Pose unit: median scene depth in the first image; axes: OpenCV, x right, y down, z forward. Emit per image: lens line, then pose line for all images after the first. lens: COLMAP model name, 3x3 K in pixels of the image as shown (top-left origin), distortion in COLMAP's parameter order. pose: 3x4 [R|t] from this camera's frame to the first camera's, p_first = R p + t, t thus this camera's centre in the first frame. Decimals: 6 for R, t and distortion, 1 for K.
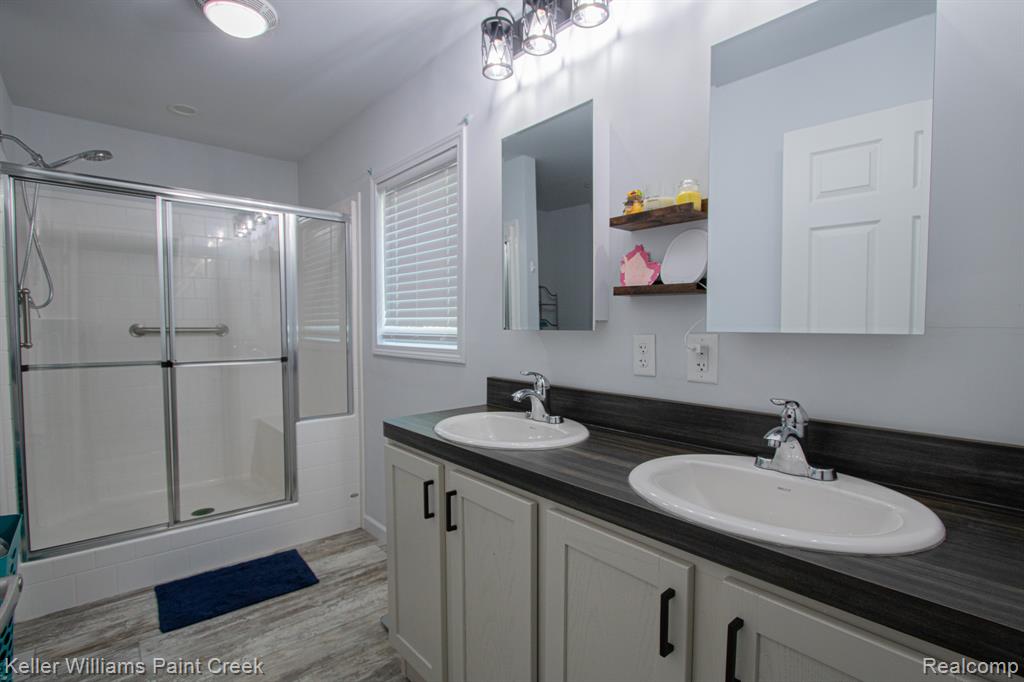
lens RADIAL K [[478.9, 0, 512.0], [0, 478.9, 341.0], [0, 0, 1]] dist [-0.014801, 0.000398]
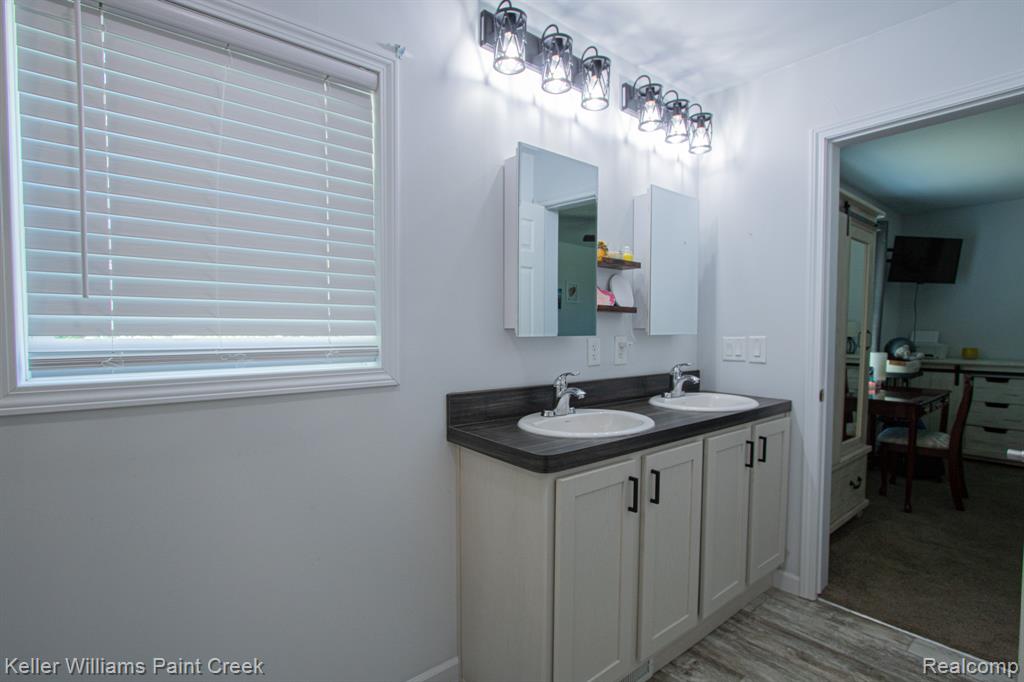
lens RADIAL K [[478.9, 0, 512.0], [0, 478.9, 341.0], [0, 0, 1]] dist [-0.014801, 0.000398]
pose [[0.045687, -0.039640, 0.998169, -0.957858], [0.021779, 0.999014, 0.038677, -0.052085], [-0.998718, 0.019972, 0.046506, 0.923861]]
